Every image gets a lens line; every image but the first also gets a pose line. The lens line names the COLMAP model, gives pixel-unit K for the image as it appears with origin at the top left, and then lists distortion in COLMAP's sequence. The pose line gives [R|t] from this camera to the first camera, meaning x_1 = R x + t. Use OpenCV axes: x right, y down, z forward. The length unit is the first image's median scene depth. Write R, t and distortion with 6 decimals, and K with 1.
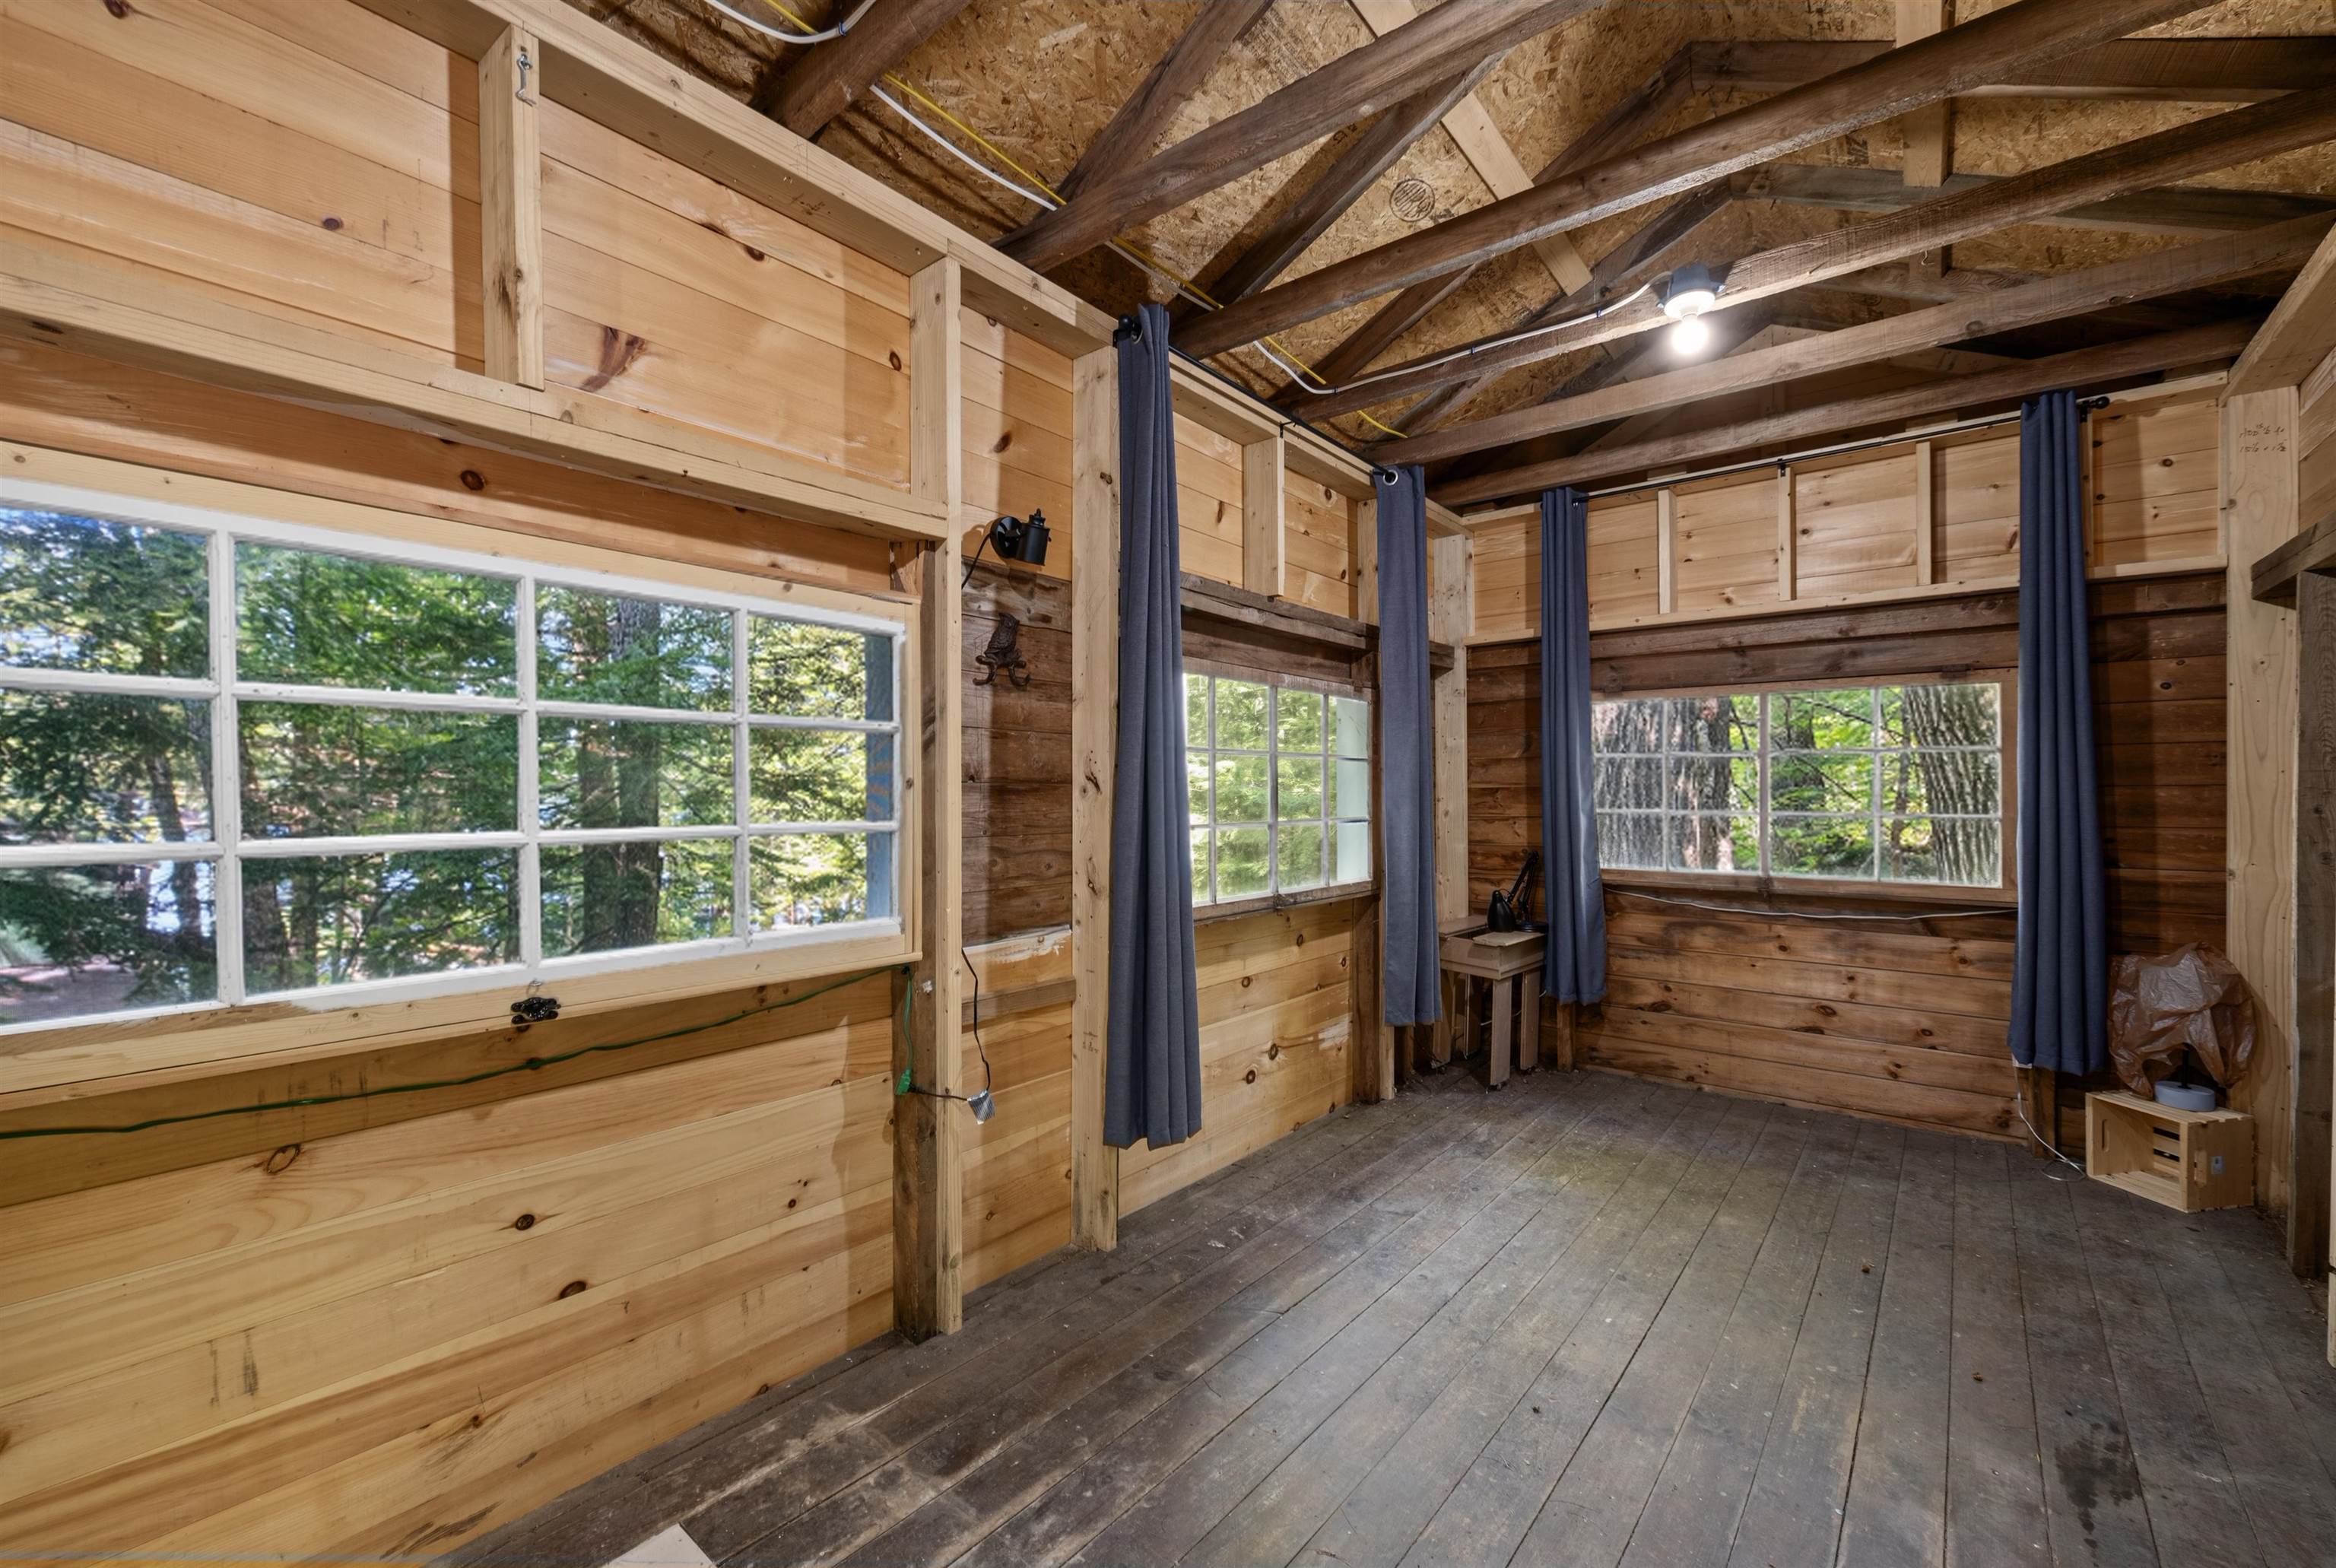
lens RADIAL K [[960.2, 0, 1168.5], [0, 960.2, 826.4], [0, 0, 1]] dist [-0.004645, -0.000444]
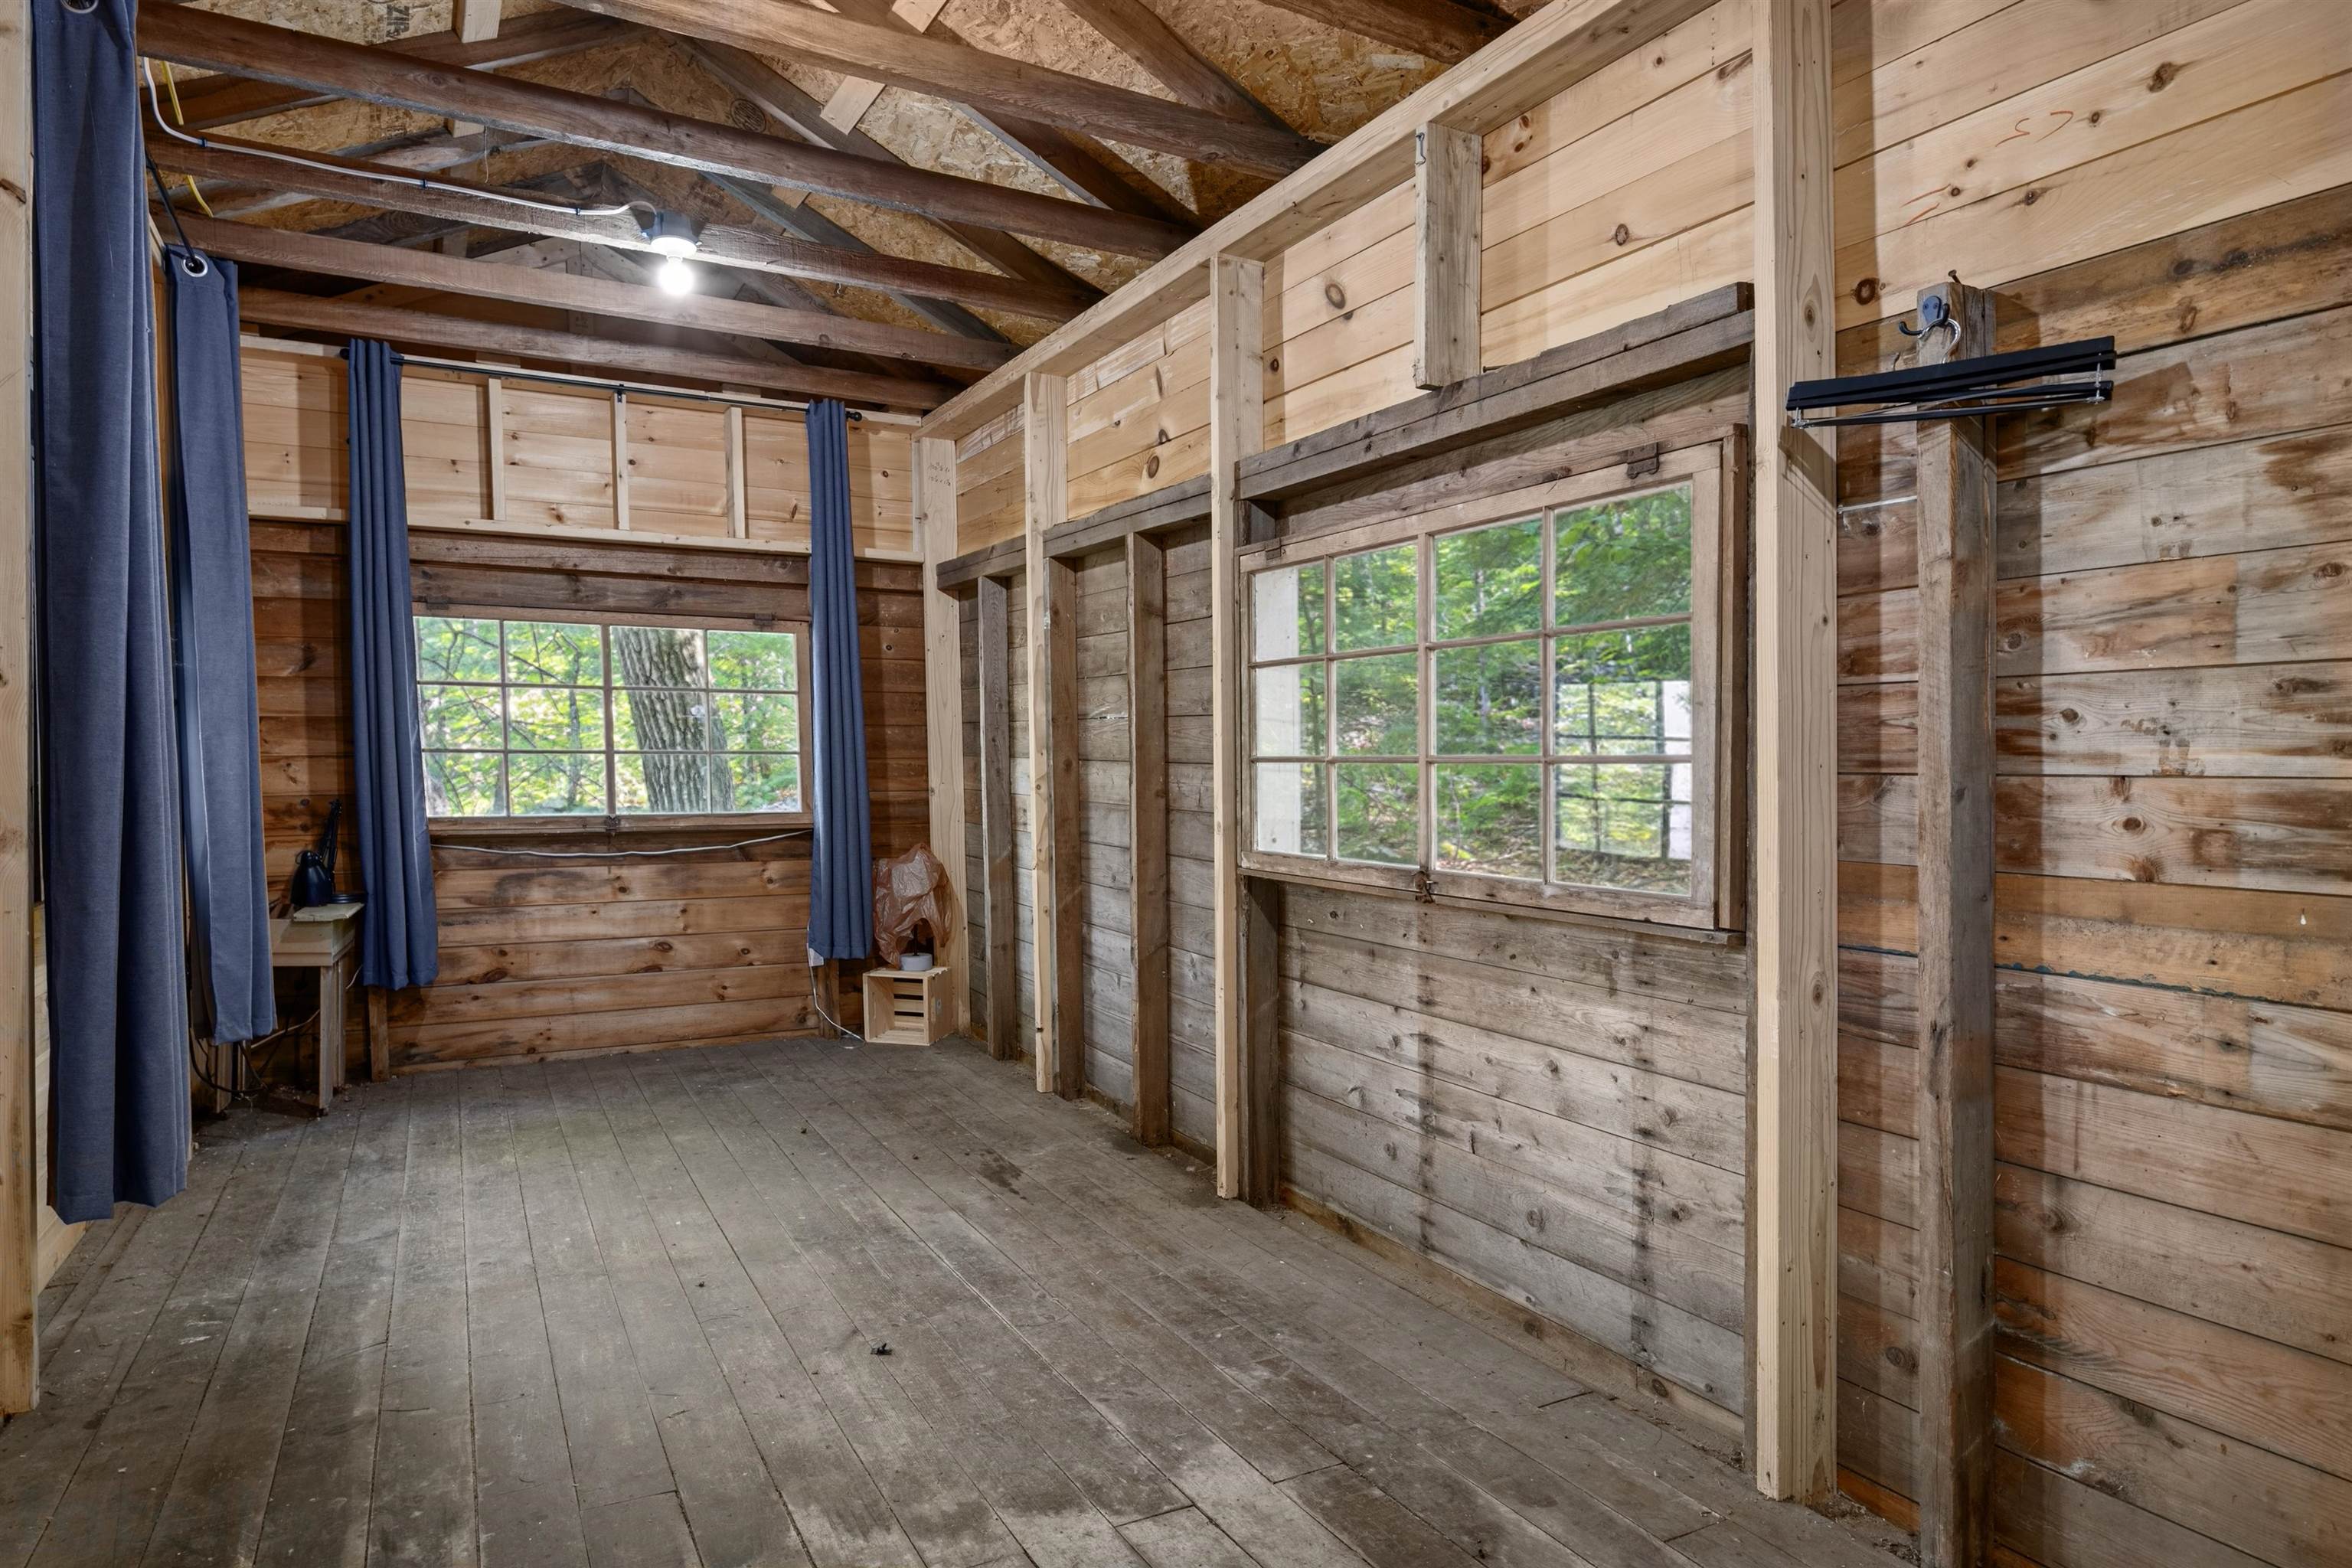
lens RADIAL K [[1369.6, 0, 1184.3], [0, 1369.6, 783.7], [0, 0, 1]] dist [0.007775, 0.002456]
pose [[0.369619, -0.012877, 0.929094, -0.500799], [0.034189, 0.999415, 0.000250, 0.046479], [-0.928554, 0.031672, 0.369843, -0.042049]]
